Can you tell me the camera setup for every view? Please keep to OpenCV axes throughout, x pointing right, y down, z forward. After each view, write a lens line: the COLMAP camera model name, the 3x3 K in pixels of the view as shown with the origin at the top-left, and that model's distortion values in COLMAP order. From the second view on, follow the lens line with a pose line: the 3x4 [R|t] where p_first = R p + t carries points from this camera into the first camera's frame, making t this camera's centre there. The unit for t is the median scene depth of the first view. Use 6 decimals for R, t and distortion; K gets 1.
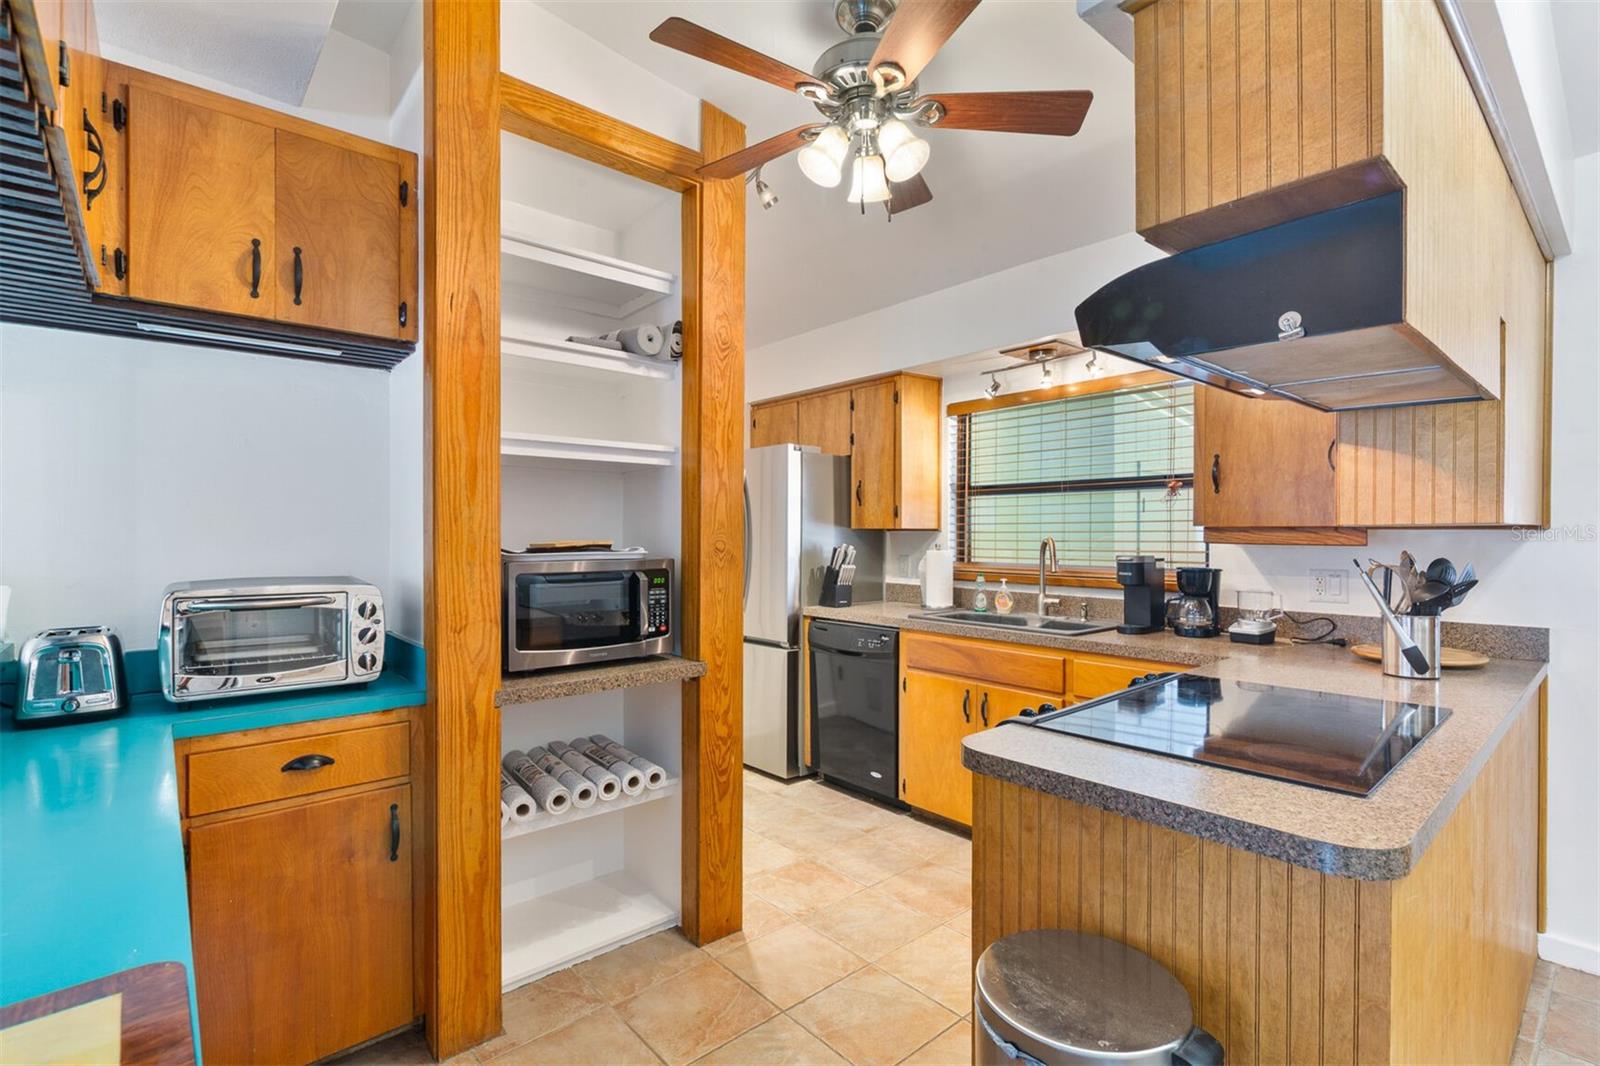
lens RADIAL K [[732.0, 0, 804.8], [0, 732.0, 537.4], [0, 0, 1]] dist [0.000666, 0.000208]
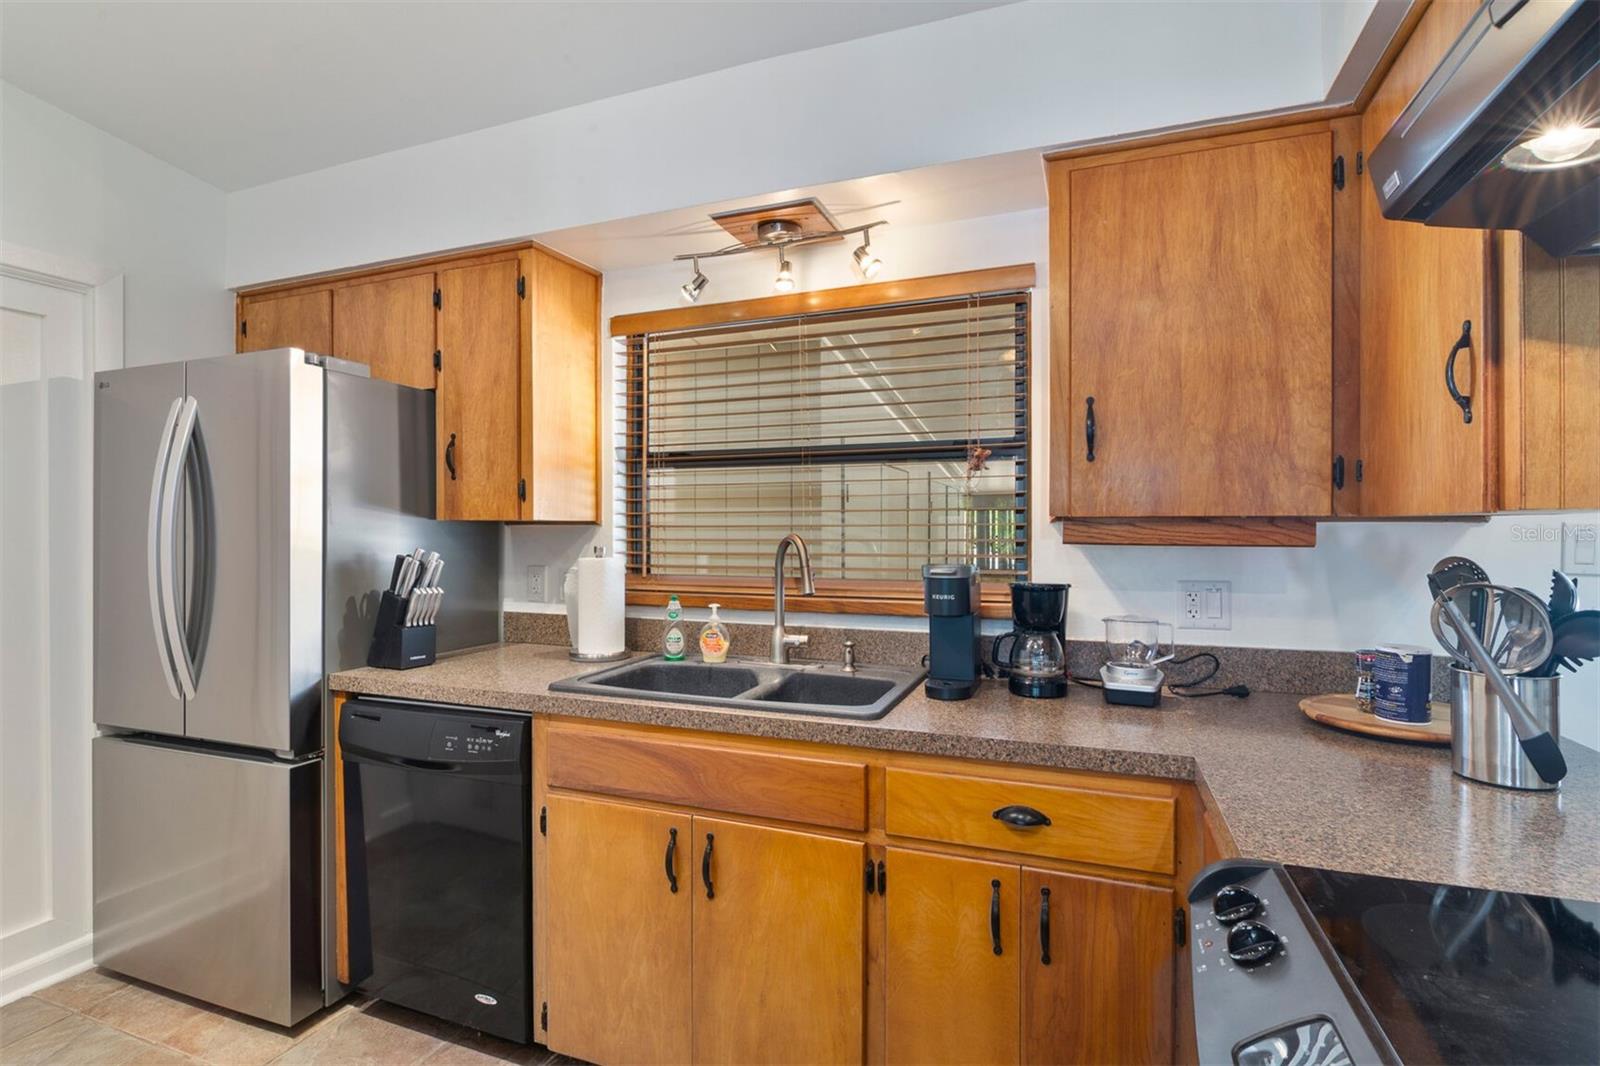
lens RADIAL K [[736.9, 0, 807.8], [0, 736.9, 533.0], [0, 0, 1]] dist [-0.001427, 0.000259]
pose [[0.877271, -0.006054, 0.479957, 0.046582], [0.004782, 0.999981, 0.003873, -0.003367], [-0.479971, -0.001103, 0.877283, 0.412239]]
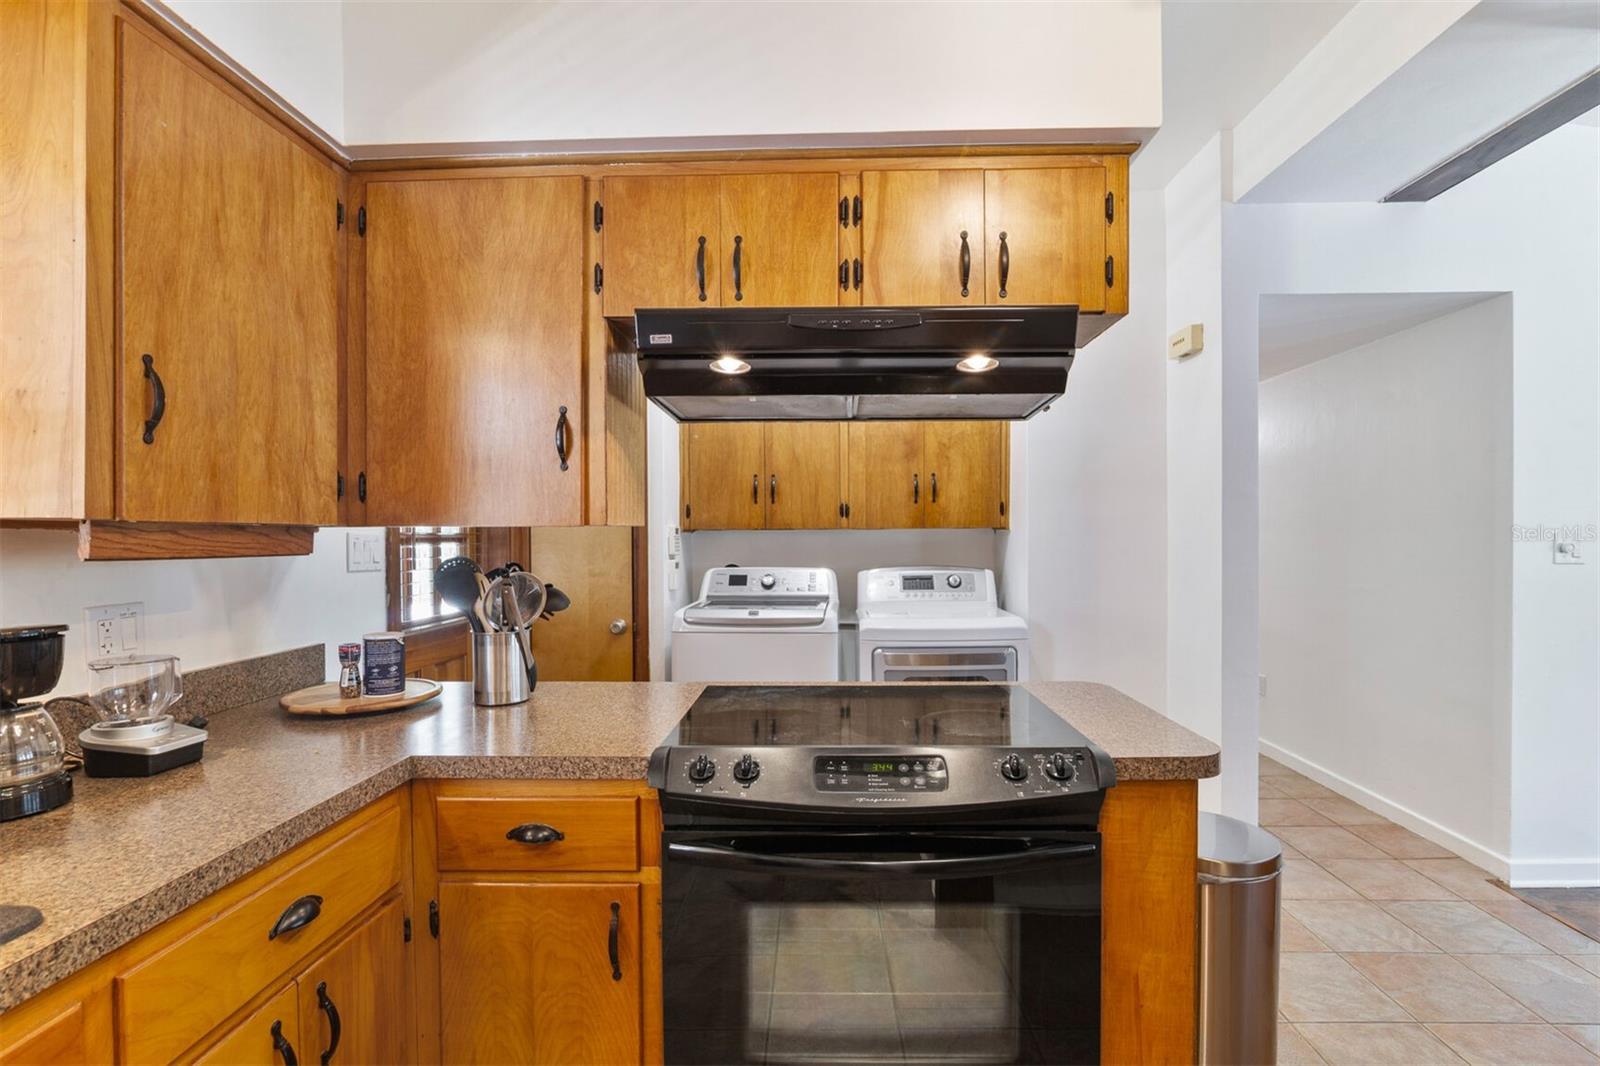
lens RADIAL K [[780.3, 0, 806.5], [0, 780.3, 541.0], [0, 0, 1]] dist [0.000850, -0.000765]
pose [[-0.739170, -0.004312, 0.673505, -0.027909], [0.006365, 0.999890, 0.013387, -0.004869], [-0.673489, 0.014182, -0.739061, 0.772644]]
